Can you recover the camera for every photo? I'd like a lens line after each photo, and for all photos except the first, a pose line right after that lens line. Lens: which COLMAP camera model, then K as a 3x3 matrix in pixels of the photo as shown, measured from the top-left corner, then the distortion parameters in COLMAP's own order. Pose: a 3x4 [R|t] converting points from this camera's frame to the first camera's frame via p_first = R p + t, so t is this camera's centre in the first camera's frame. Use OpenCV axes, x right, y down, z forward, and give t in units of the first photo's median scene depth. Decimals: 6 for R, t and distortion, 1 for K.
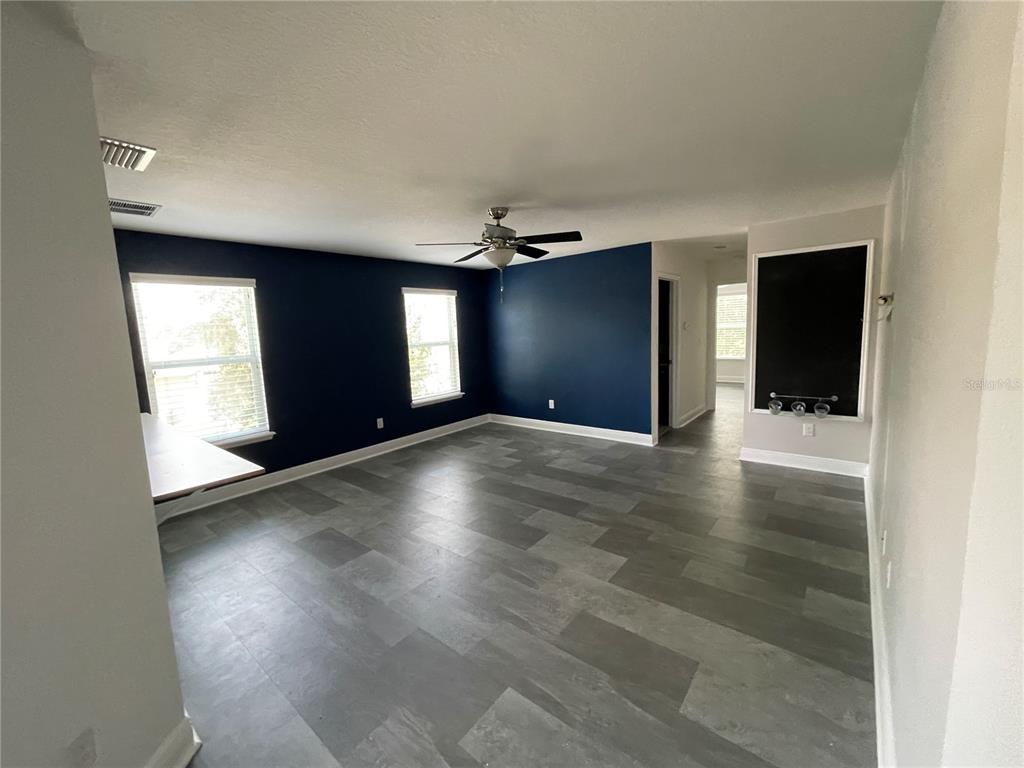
lens RADIAL K [[414.0, 0, 511.1], [0, 414.0, 380.0], [0, 0, 1]] dist [-0.000309, -0.000570]
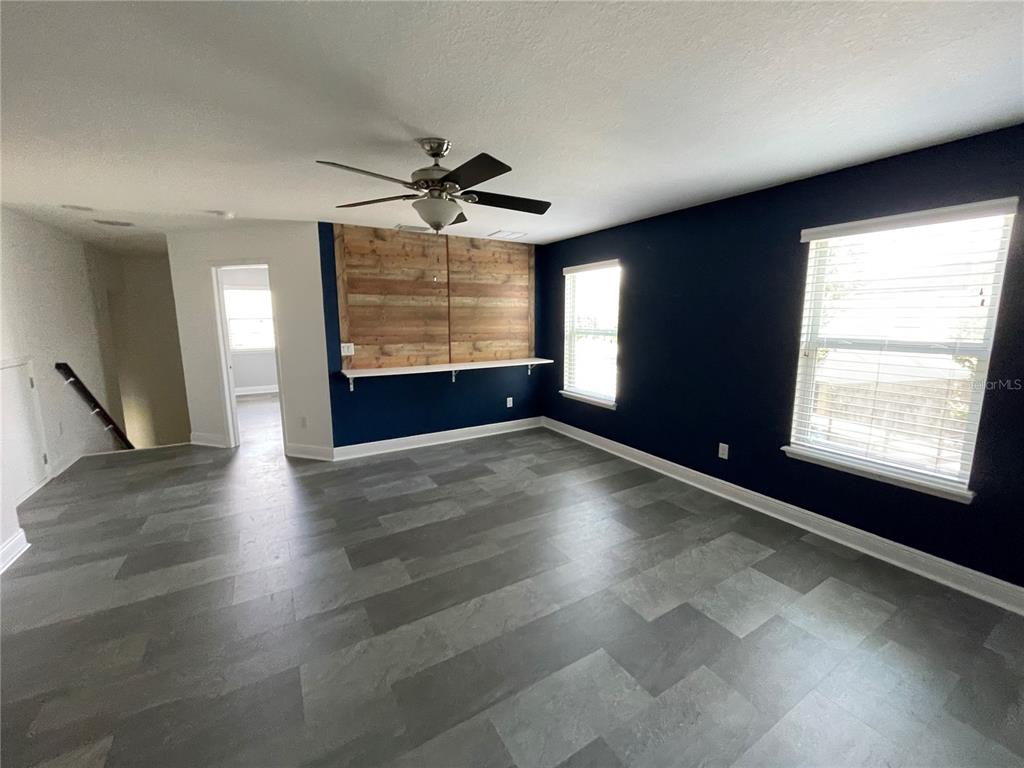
lens RADIAL K [[414.0, 0, 512.0], [0, 414.0, 380.7], [0, 0, 1]] dist [-0.000309, -0.000570]
pose [[-0.334121, 0.191869, -0.922795, 0.475283], [-0.103879, 0.965600, 0.238381, -0.155993], [0.936788, 0.175507, -0.302696, 1.048092]]
